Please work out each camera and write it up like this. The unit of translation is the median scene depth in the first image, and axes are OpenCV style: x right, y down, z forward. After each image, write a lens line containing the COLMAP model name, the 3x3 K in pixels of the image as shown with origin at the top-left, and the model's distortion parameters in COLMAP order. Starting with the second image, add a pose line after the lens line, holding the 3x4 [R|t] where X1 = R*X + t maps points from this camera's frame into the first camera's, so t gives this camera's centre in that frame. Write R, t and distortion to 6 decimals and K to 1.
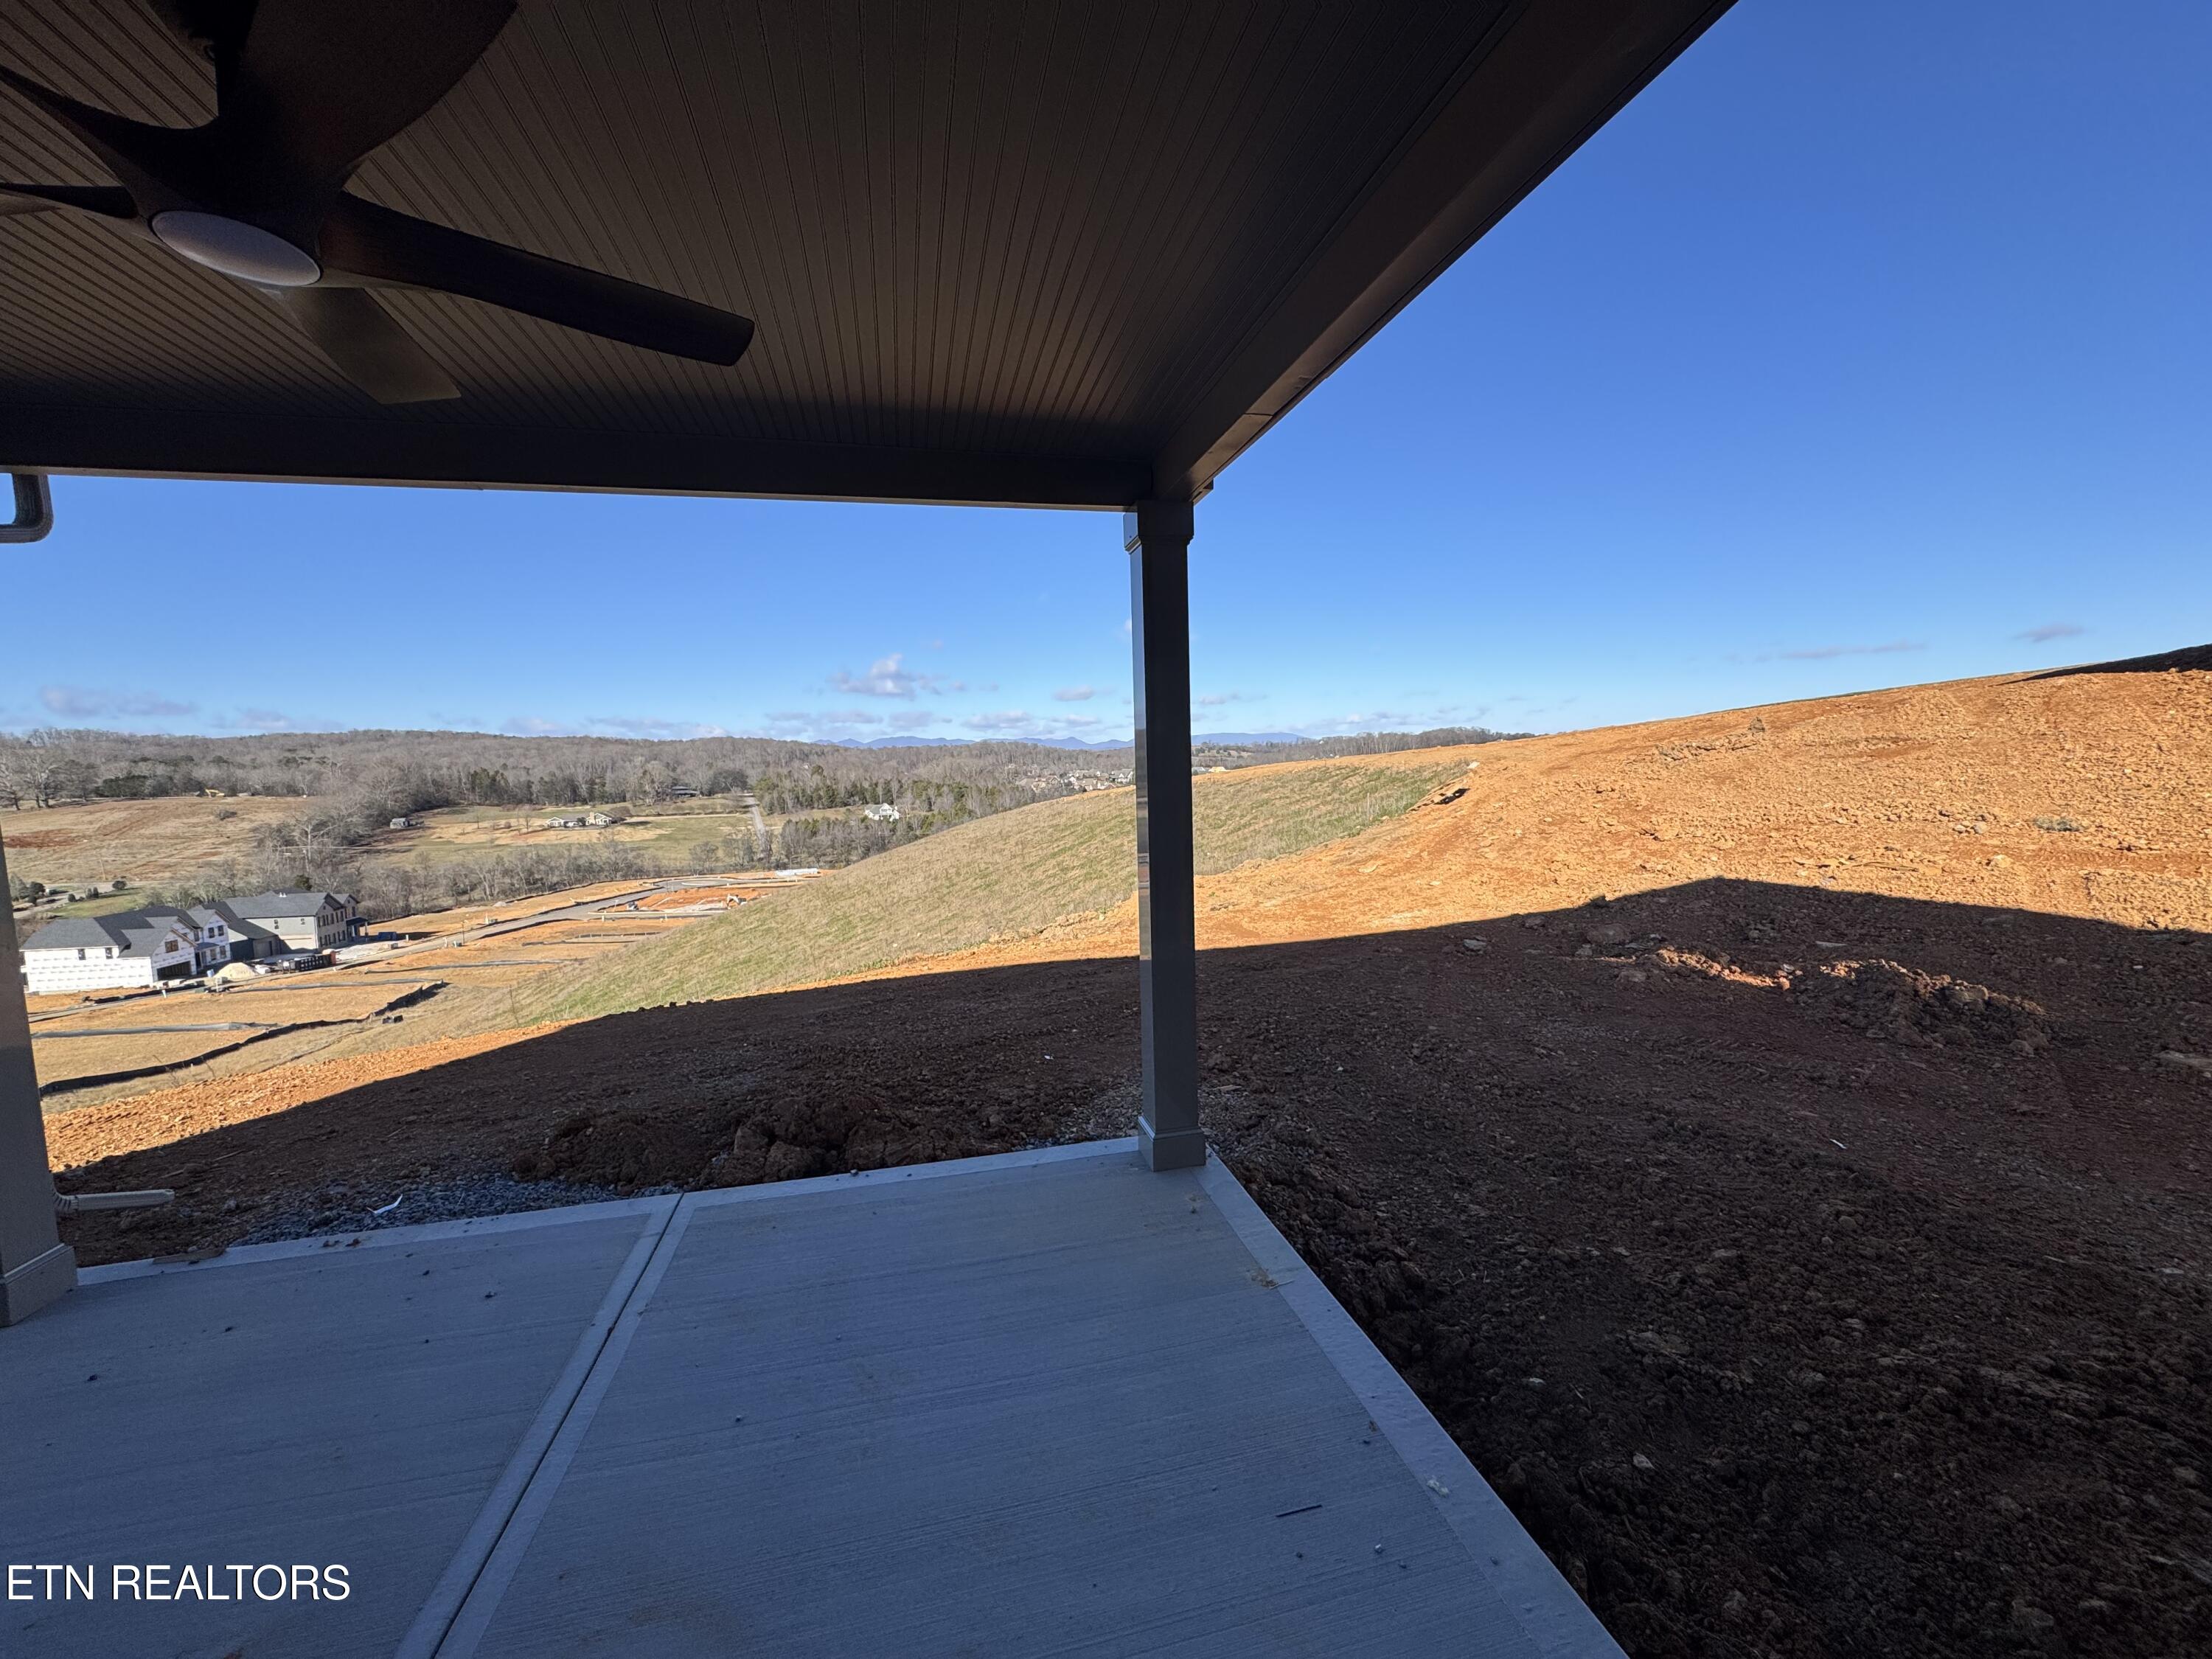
lens RADIAL K [[878.3, 0, 1105.0], [0, 878.3, 830.4], [0, 0, 1]] dist [0.000134, 0.000094]
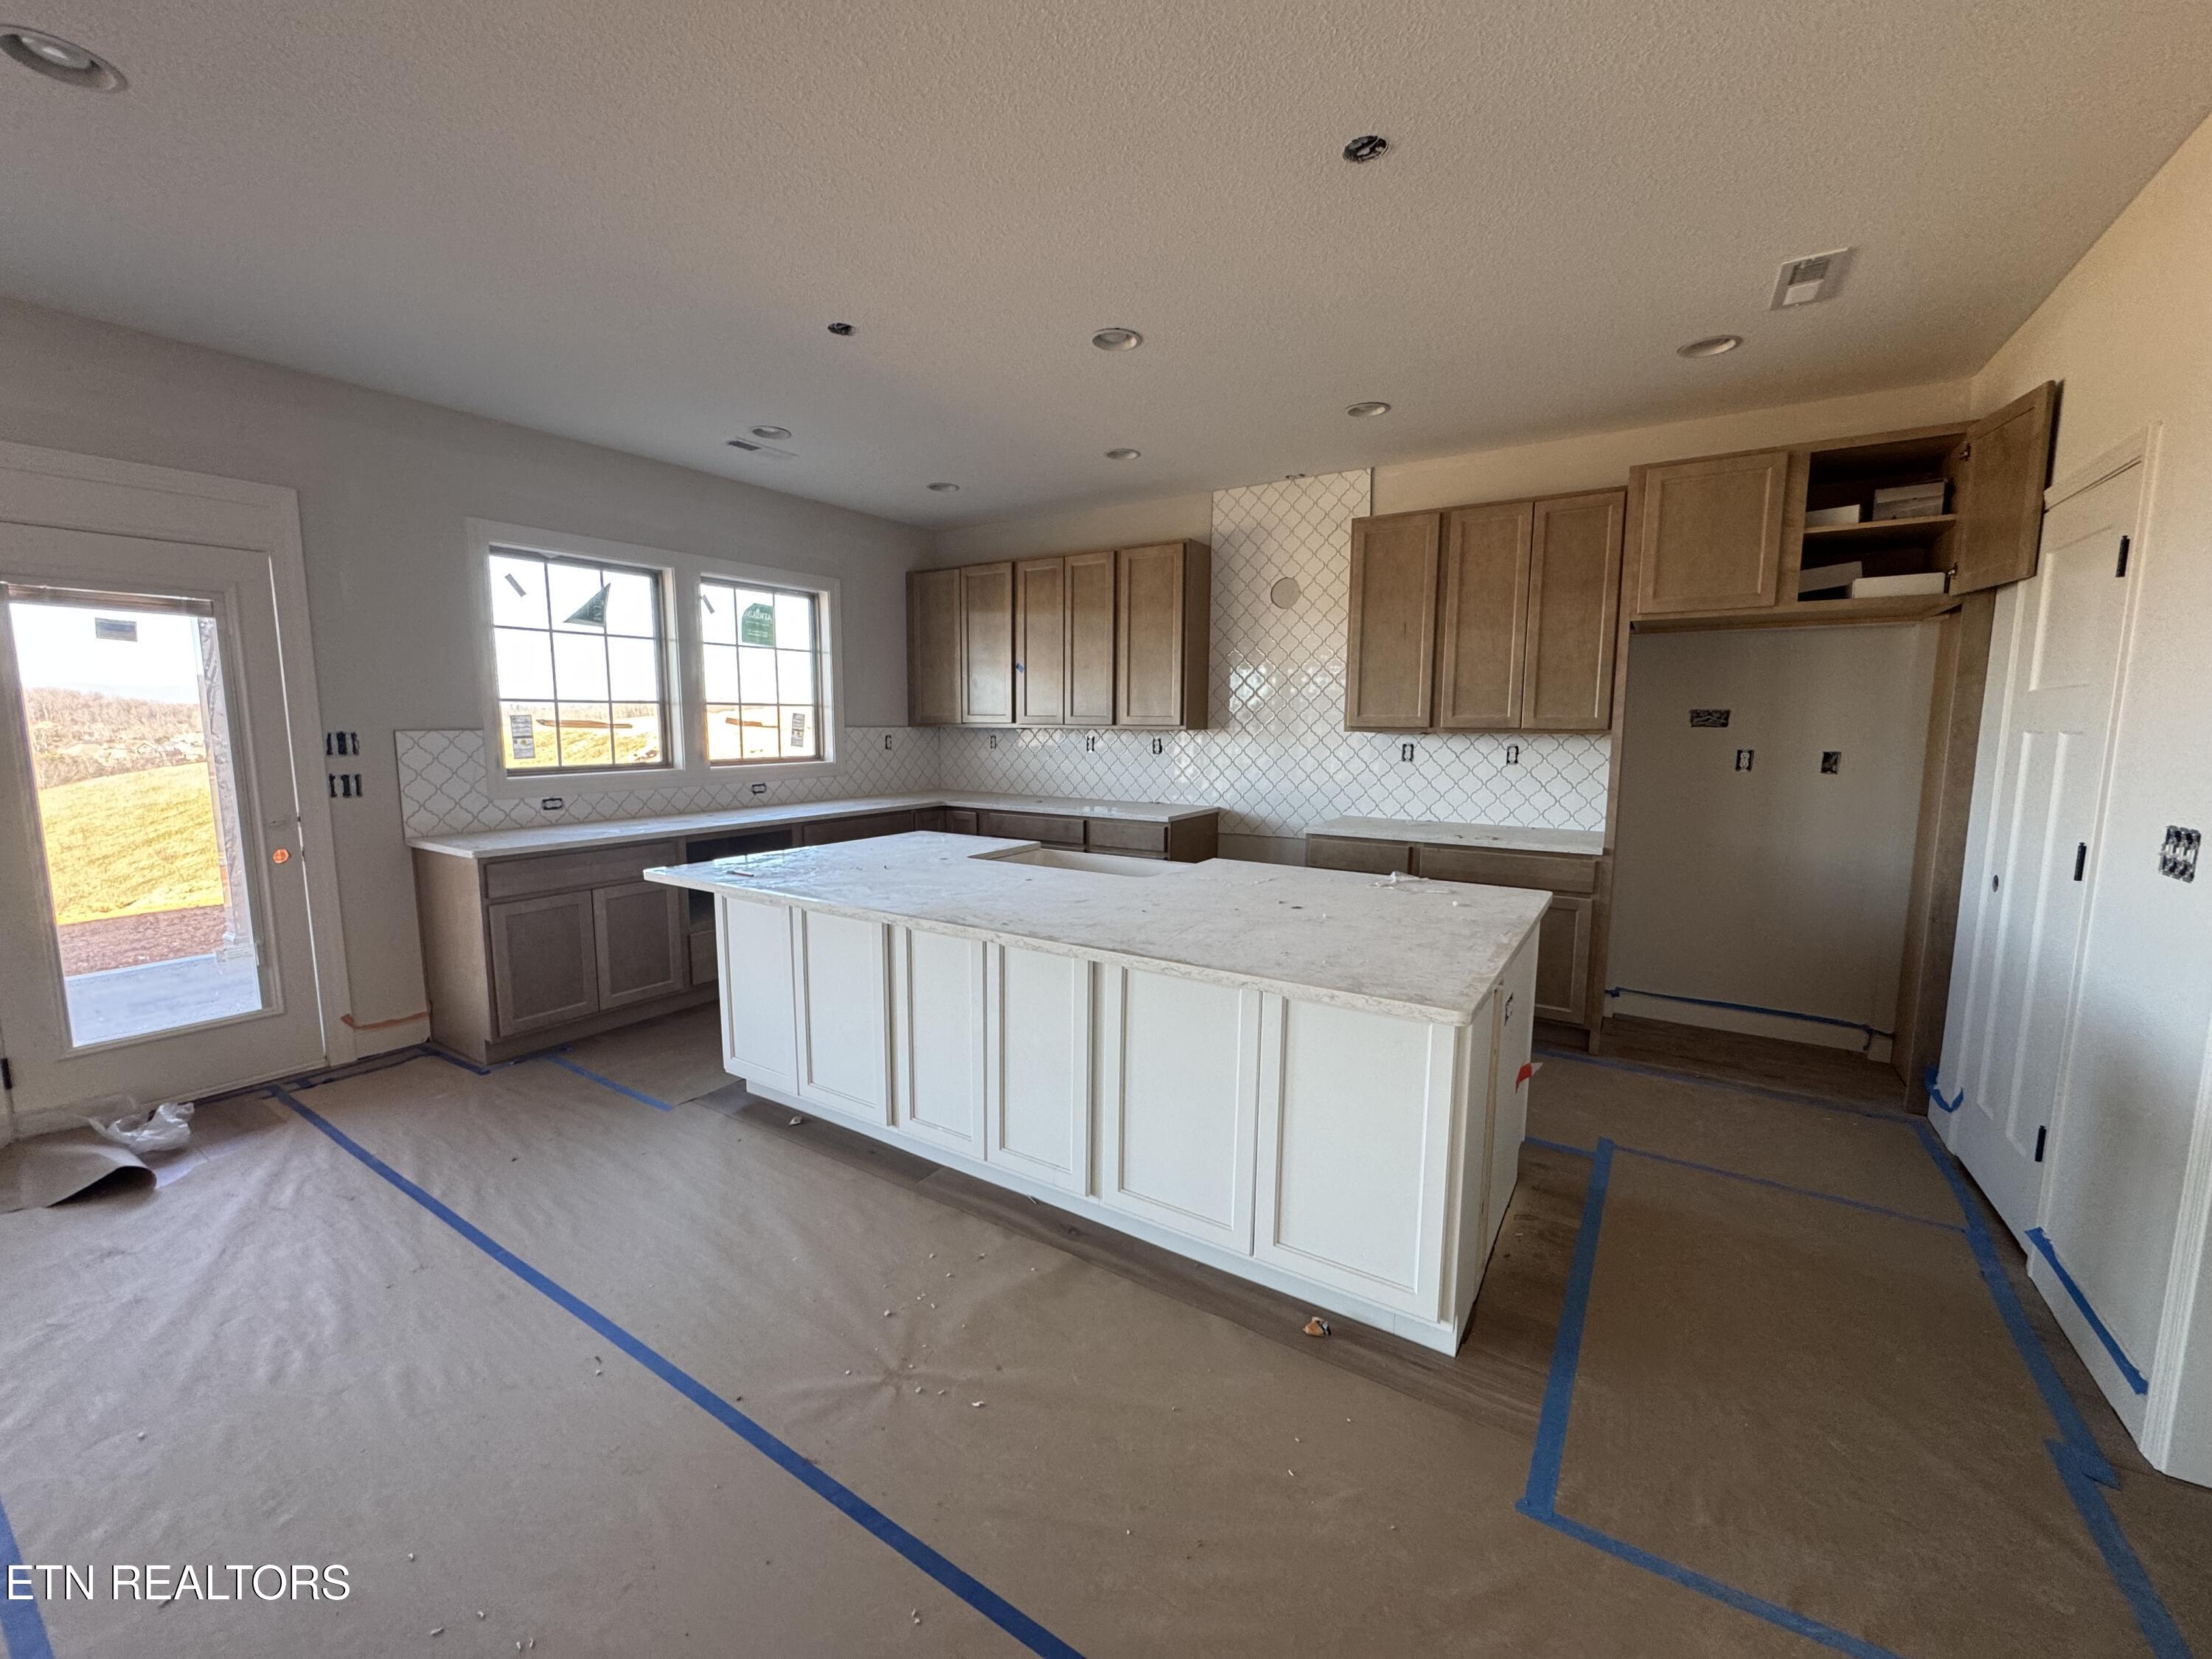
lens RADIAL K [[878.3, 0, 1107.8], [0, 878.3, 827.2], [0, 0, 1]] dist [0.000134, 0.000094]
pose [[0.716660, -0.063986, 0.694481, 0.008338], [0.040627, 0.997922, 0.050019, 0.009909], [-0.696238, -0.007632, 0.717770, -0.107589]]
